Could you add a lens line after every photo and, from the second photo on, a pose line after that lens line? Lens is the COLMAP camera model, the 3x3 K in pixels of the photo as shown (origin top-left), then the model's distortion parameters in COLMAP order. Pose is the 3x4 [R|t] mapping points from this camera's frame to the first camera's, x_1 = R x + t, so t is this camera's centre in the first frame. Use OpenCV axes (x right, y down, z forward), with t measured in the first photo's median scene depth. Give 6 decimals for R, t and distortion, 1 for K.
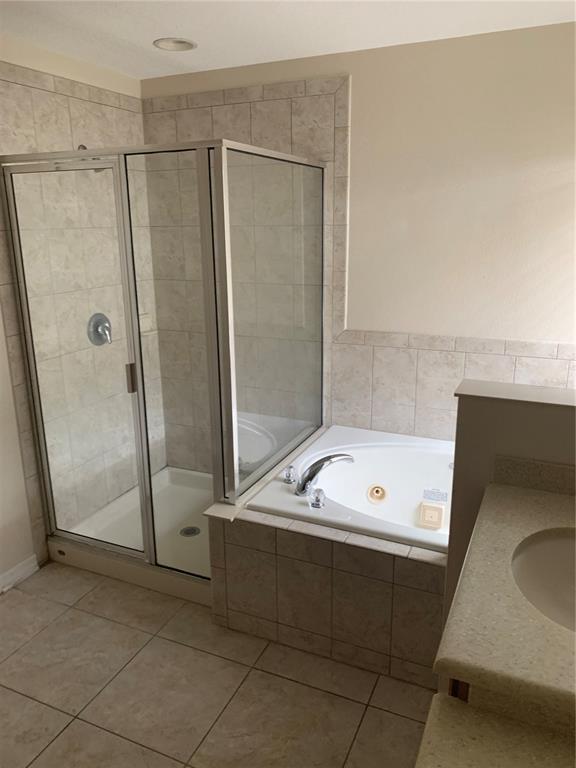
lens RADIAL K [[590.5, 0, 288.0], [0, 590.5, 384.0], [0, 0, 1]] dist [0.004230, -0.000946]
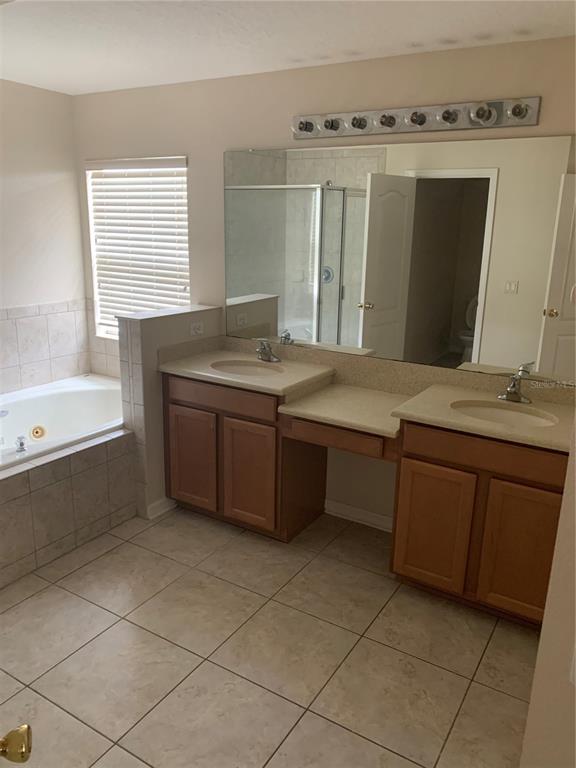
lens RADIAL K [[590.5, 0, 288.0], [0, 590.5, 384.0], [0, 0, 1]] dist [0.004230, -0.000946]
pose [[0.125126, -0.245128, 0.961382, -1.038562], [0.234067, 0.948938, 0.211491, -0.054254], [-0.964135, 0.198565, 0.176114, 0.227730]]
